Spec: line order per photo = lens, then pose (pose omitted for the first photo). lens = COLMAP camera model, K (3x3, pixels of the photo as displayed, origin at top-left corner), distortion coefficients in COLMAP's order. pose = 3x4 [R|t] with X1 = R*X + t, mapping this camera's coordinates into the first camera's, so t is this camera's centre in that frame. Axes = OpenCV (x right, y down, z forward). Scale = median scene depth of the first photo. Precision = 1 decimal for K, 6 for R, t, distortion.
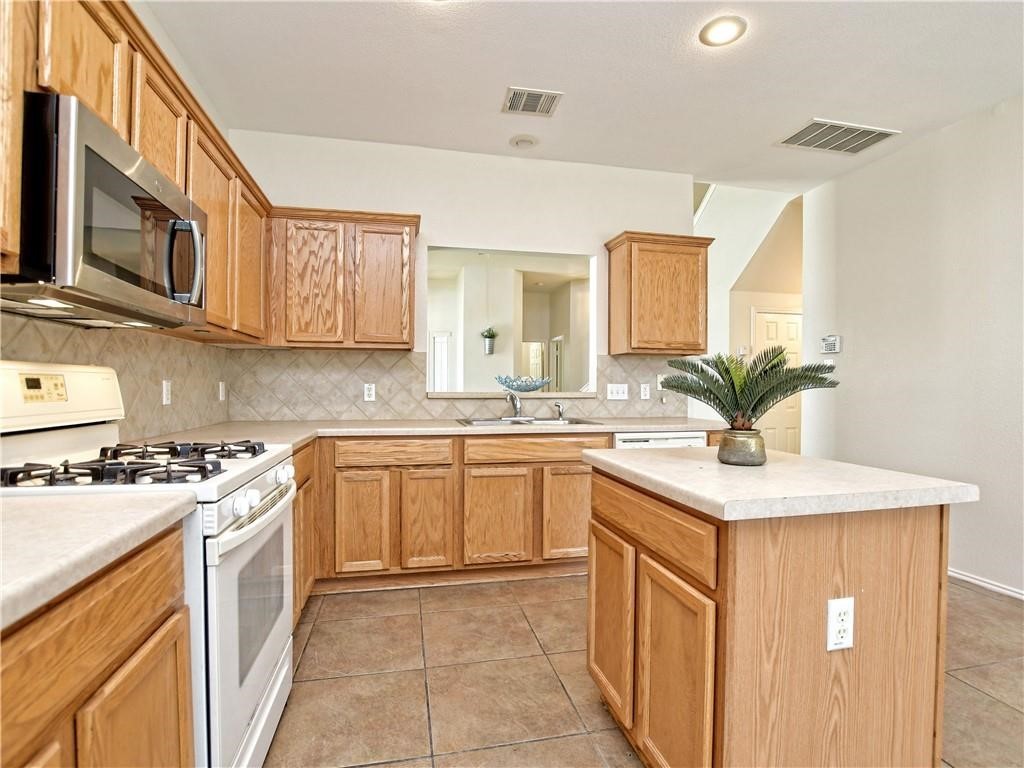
lens RADIAL K [[505.4, 0, 511.6], [0, 505.4, 390.1], [0, 0, 1]] dist [-0.035811, 0.006193]
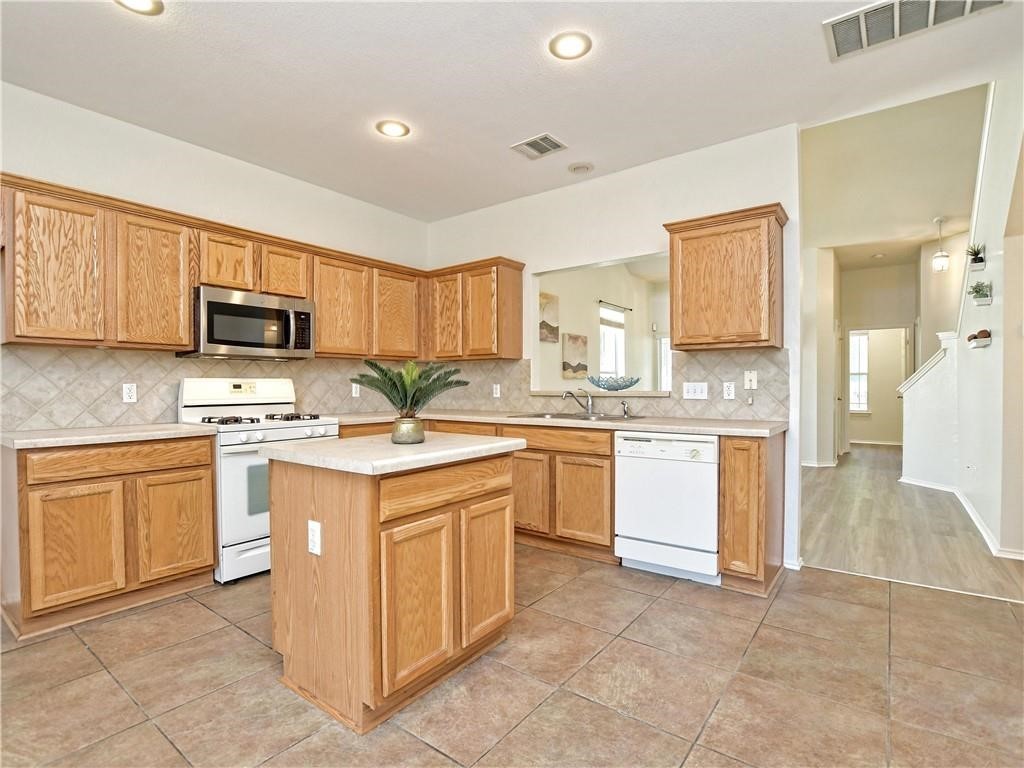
lens RADIAL K [[505.4, 0, 511.6], [0, 505.4, 390.1], [0, 0, 1]] dist [-0.035811, 0.006193]
pose [[0.652172, 0.001528, -0.758070, 0.865903], [-0.000318, 0.999998, 0.001742, 0.000641], [0.758071, -0.000895, 0.652171, 0.166420]]
